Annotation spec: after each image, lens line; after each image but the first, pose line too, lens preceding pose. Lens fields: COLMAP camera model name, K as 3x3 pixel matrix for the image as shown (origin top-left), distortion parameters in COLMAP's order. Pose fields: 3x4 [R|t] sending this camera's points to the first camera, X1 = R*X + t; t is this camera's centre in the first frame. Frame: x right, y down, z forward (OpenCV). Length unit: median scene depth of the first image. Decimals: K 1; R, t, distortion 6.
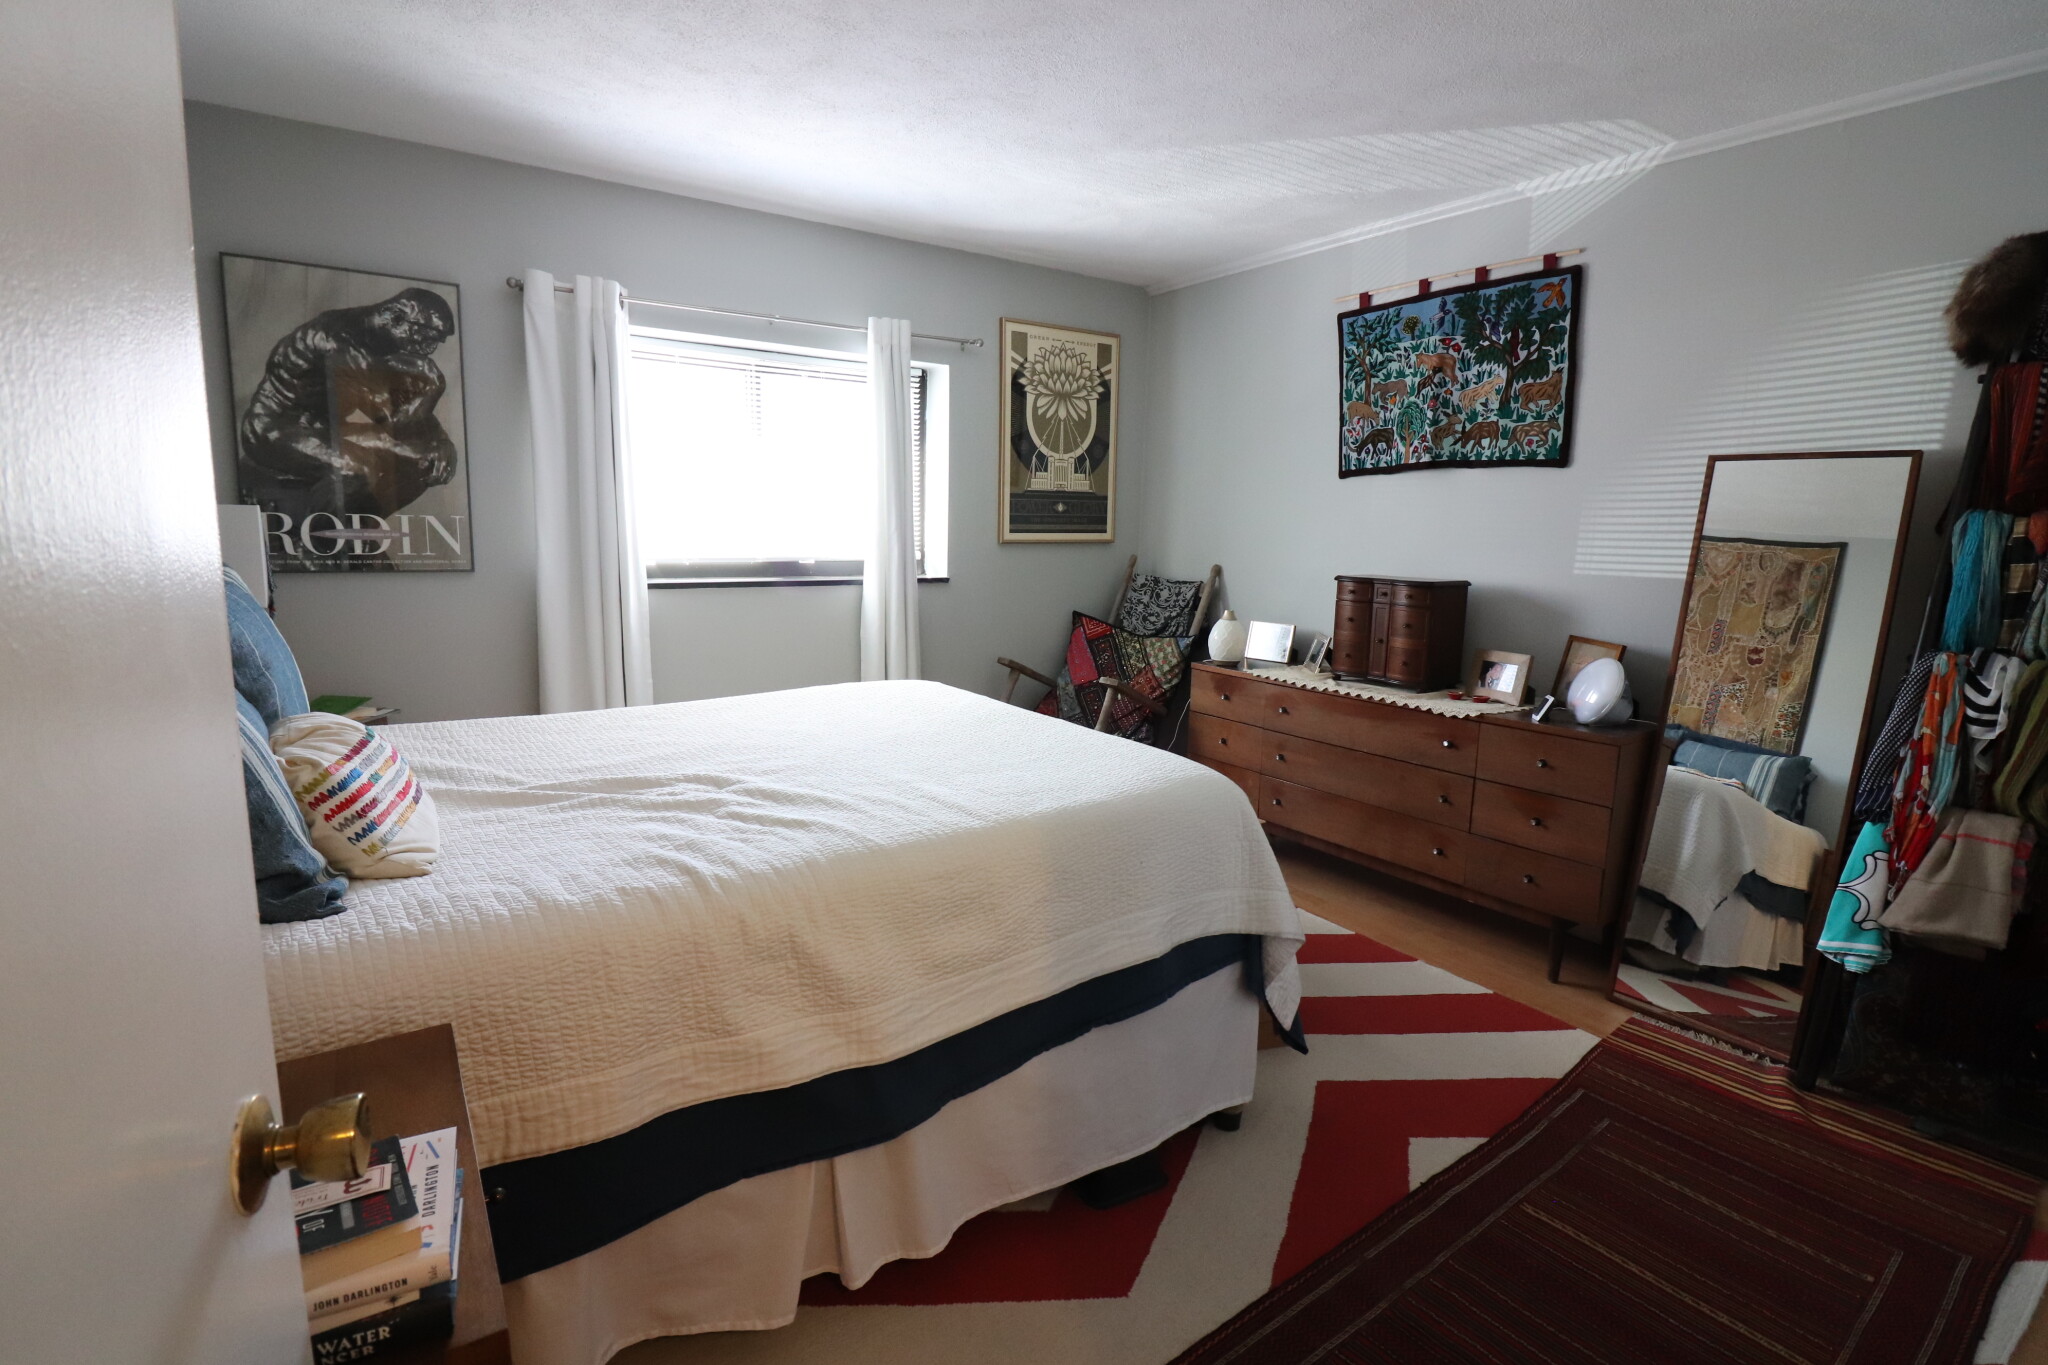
lens RADIAL K [[951.4, 0, 1014.9], [0, 951.4, 678.1], [0, 0, 1]] dist [-0.008745, -0.009071]
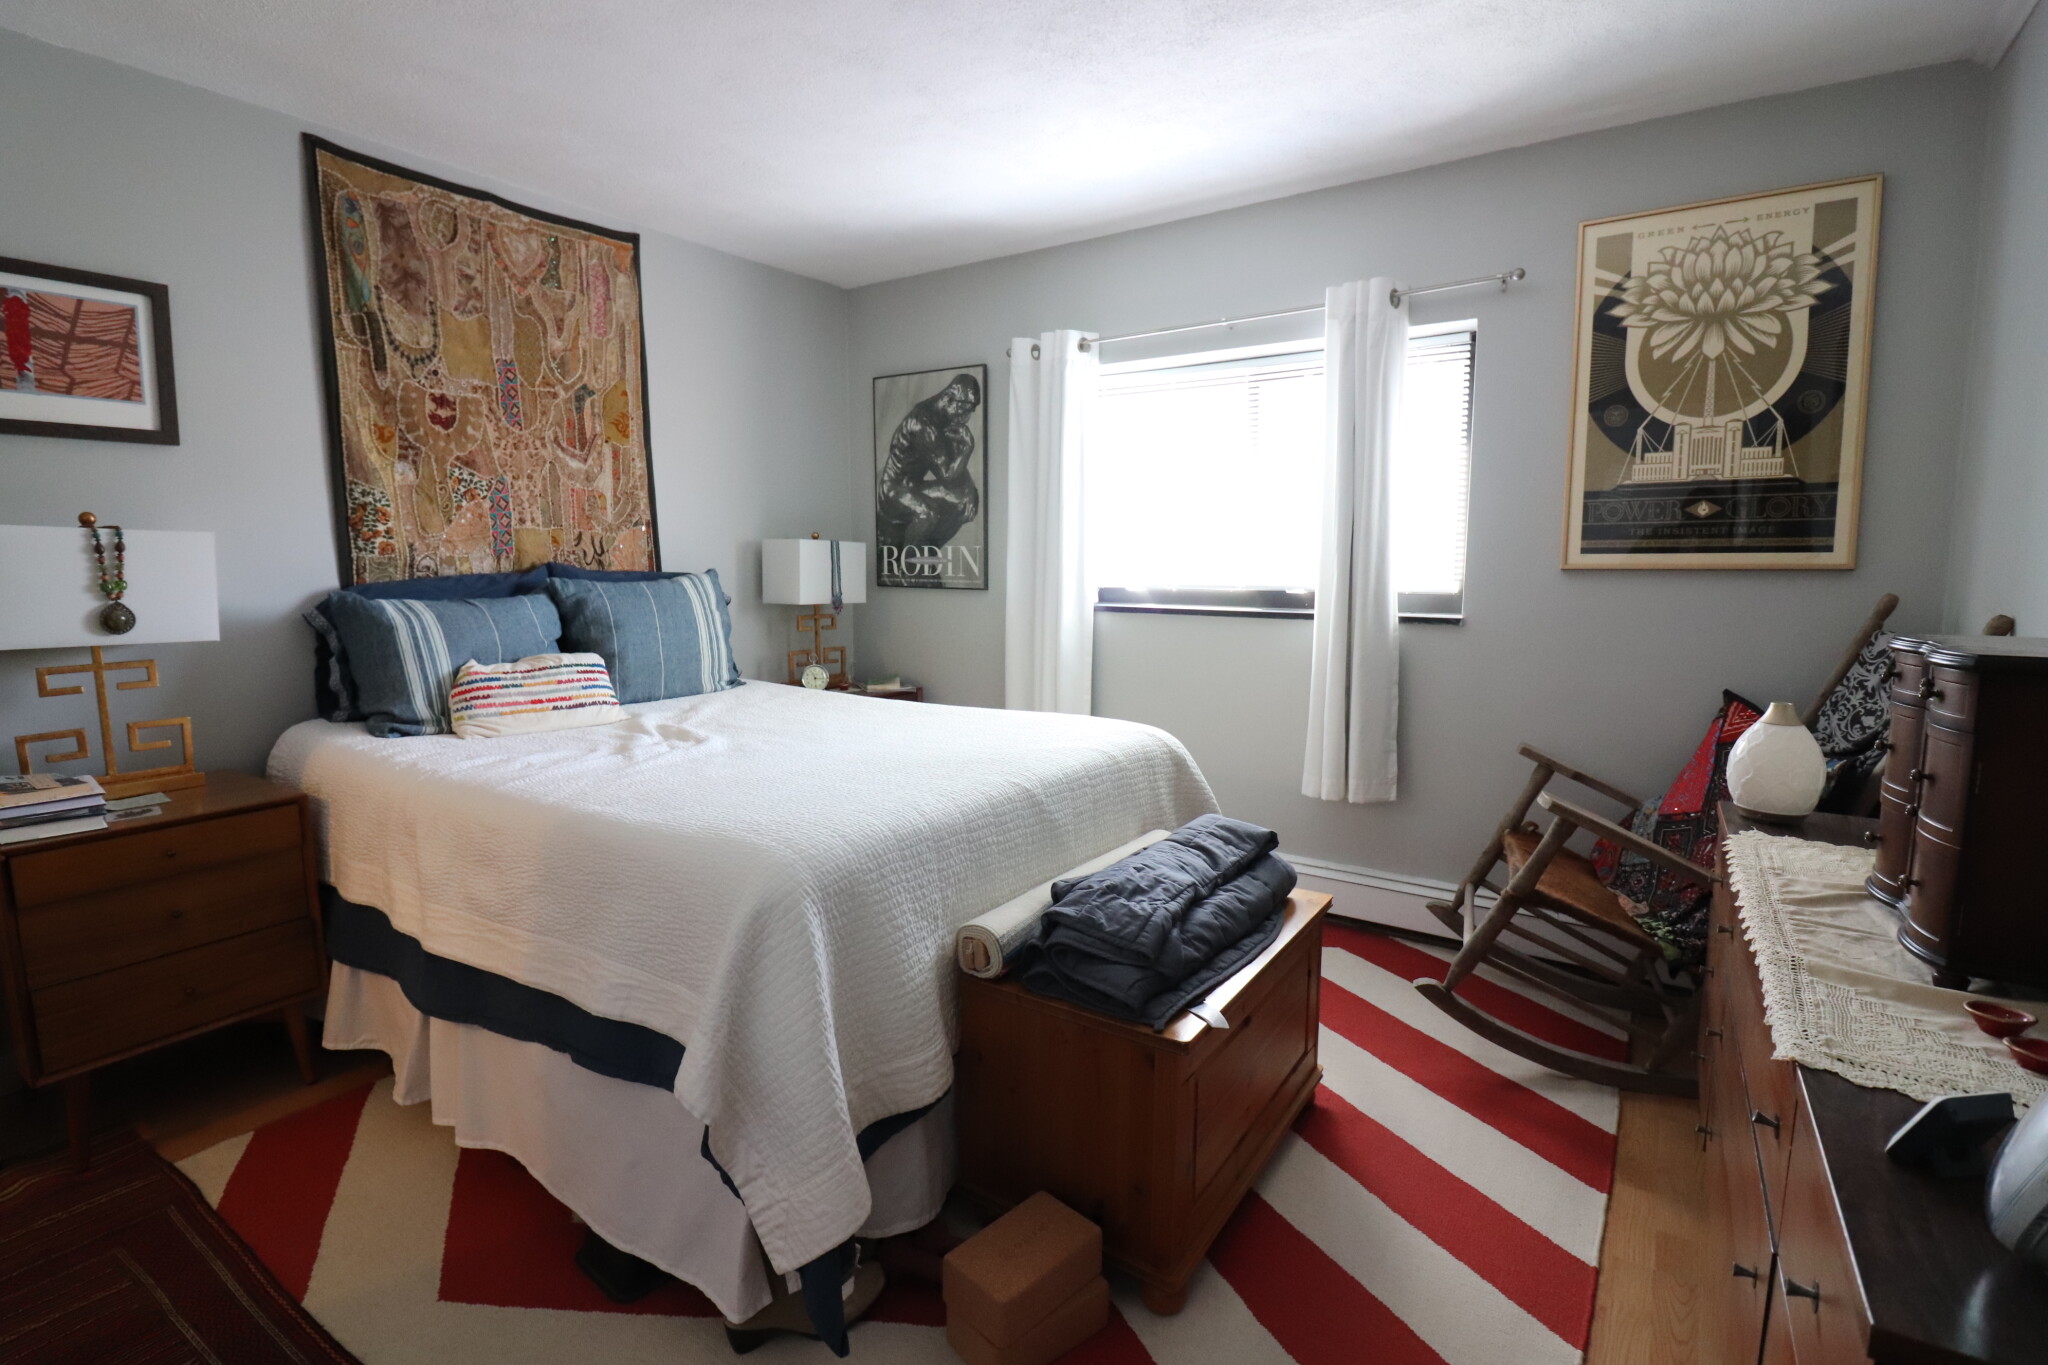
lens RADIAL K [[951.4, 0, 1018.5], [0, 951.4, 671.8], [0, 0, 1]] dist [-0.008745, -0.009071]
pose [[0.368197, 0.095692, -0.924810, 0.435387], [-0.139207, 0.989151, 0.046927, -0.049495], [0.919267, 0.111462, 0.377523, 0.406425]]
